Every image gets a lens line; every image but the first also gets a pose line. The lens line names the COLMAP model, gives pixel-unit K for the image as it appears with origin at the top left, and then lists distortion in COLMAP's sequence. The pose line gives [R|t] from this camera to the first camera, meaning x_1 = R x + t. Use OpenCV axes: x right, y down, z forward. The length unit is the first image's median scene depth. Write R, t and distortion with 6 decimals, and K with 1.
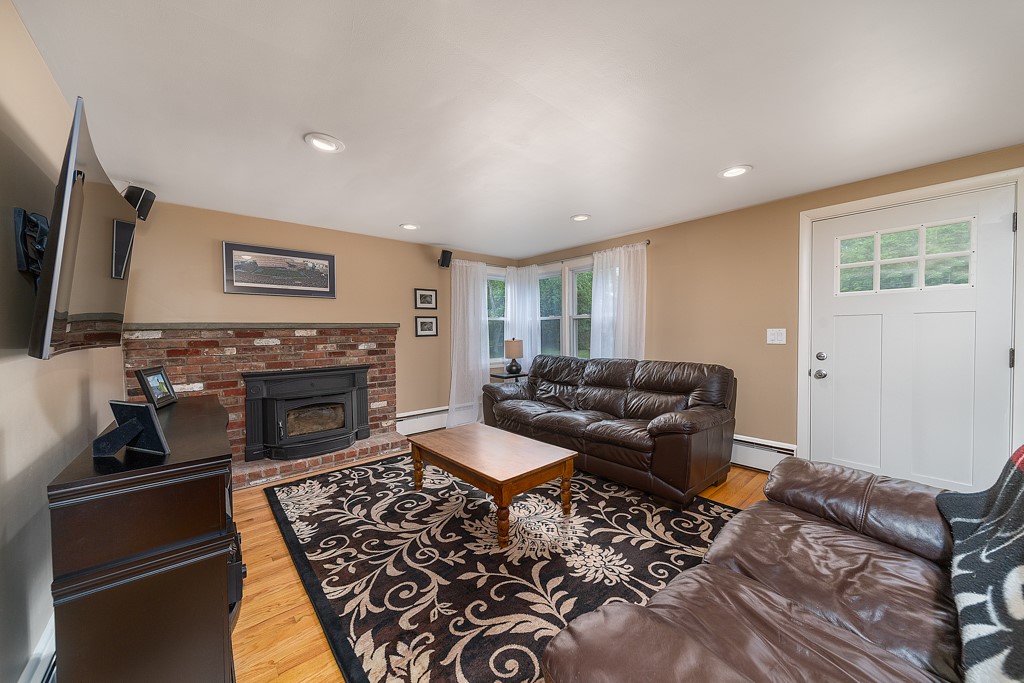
lens RADIAL K [[361.3, 0, 507.9], [0, 361.3, 339.9], [0, 0, 1]] dist [0.001887, 0.000068]
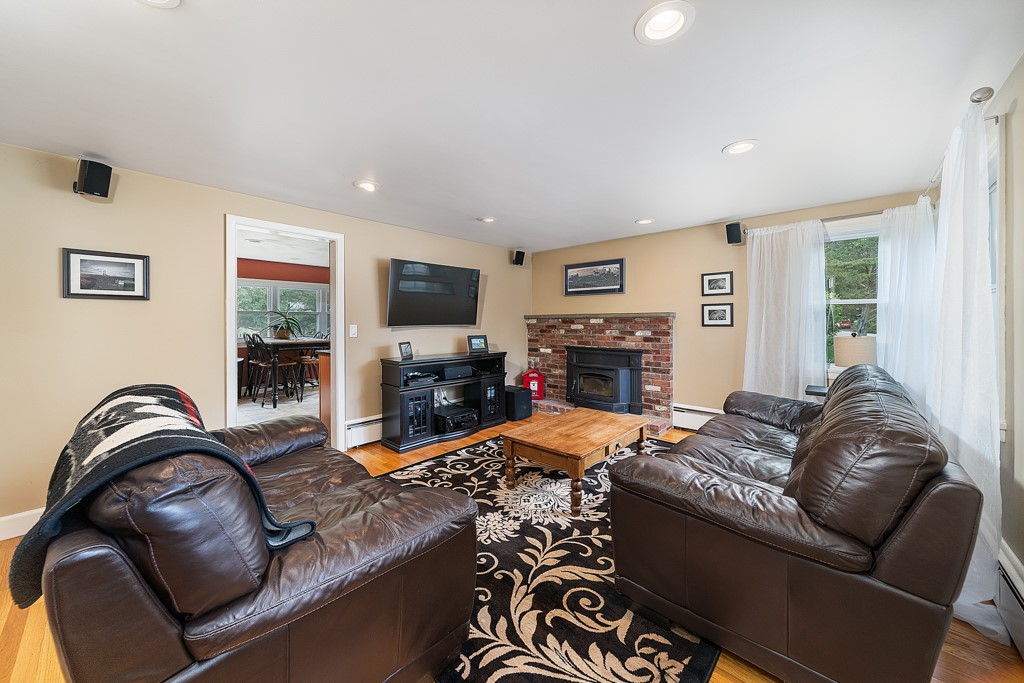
lens RADIAL K [[368.3, 0, 507.3], [0, 368.3, 326.7], [0, 0, 1]] dist [0.001330, 0.000055]
pose [[0.118923, 0.029055, -0.992478, 0.886495], [-0.022622, 0.999392, 0.026547, -0.031107], [0.992646, 0.019294, 0.119508, 0.568342]]
